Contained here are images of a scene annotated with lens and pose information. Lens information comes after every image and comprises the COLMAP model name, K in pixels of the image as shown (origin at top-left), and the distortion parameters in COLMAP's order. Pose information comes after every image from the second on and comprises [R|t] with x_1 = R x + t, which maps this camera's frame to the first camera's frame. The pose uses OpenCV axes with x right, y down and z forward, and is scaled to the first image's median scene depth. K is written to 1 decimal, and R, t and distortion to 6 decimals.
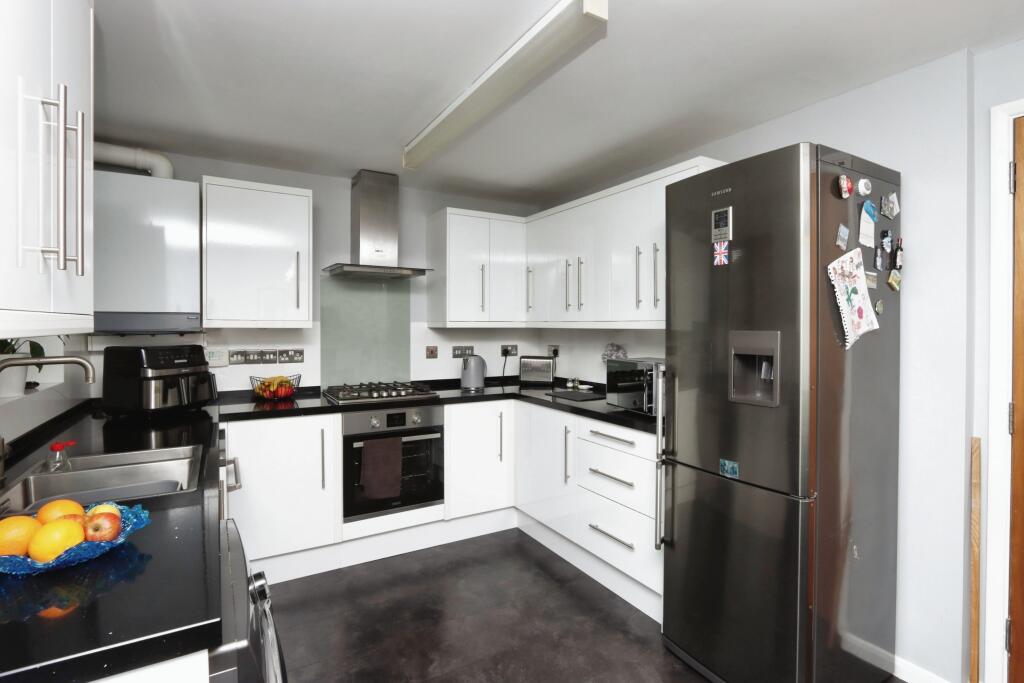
lens RADIAL K [[506.2, 0, 509.9], [0, 506.2, 327.8], [0, 0, 1]] dist [-0.002850, 0.000171]
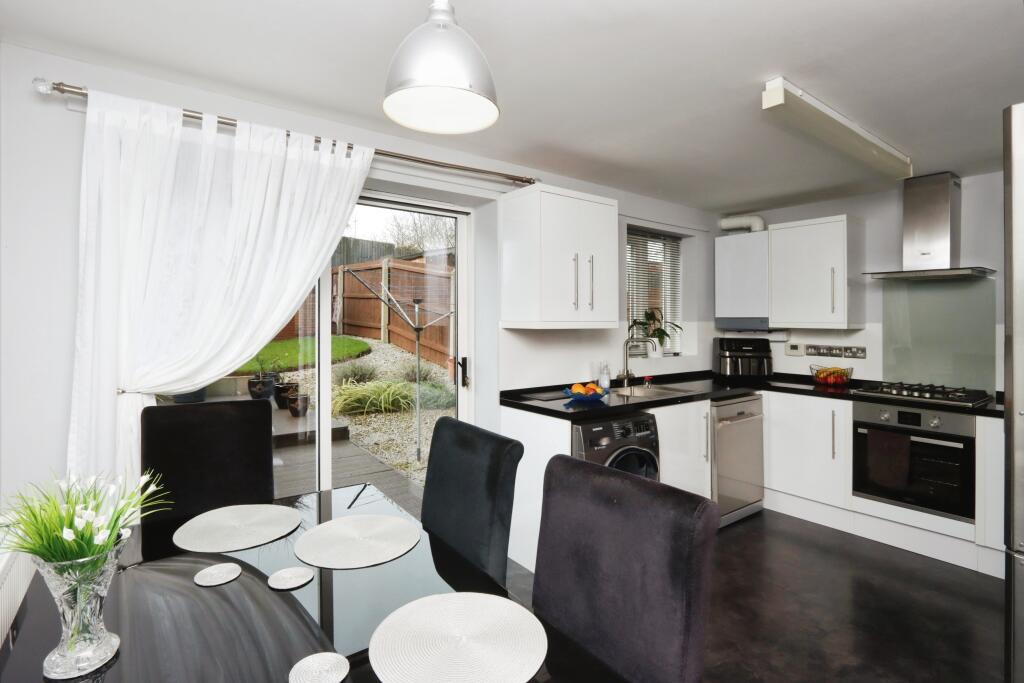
lens RADIAL K [[506.2, 0, 513.1], [0, 506.2, 331.8], [0, 0, 1]] dist [-0.002850, 0.000171]
pose [[0.111784, 0.020285, -0.993525, 0.709574], [-0.011170, 0.999754, 0.019156, -0.006881], [0.993670, 0.008956, 0.111983, 0.076070]]
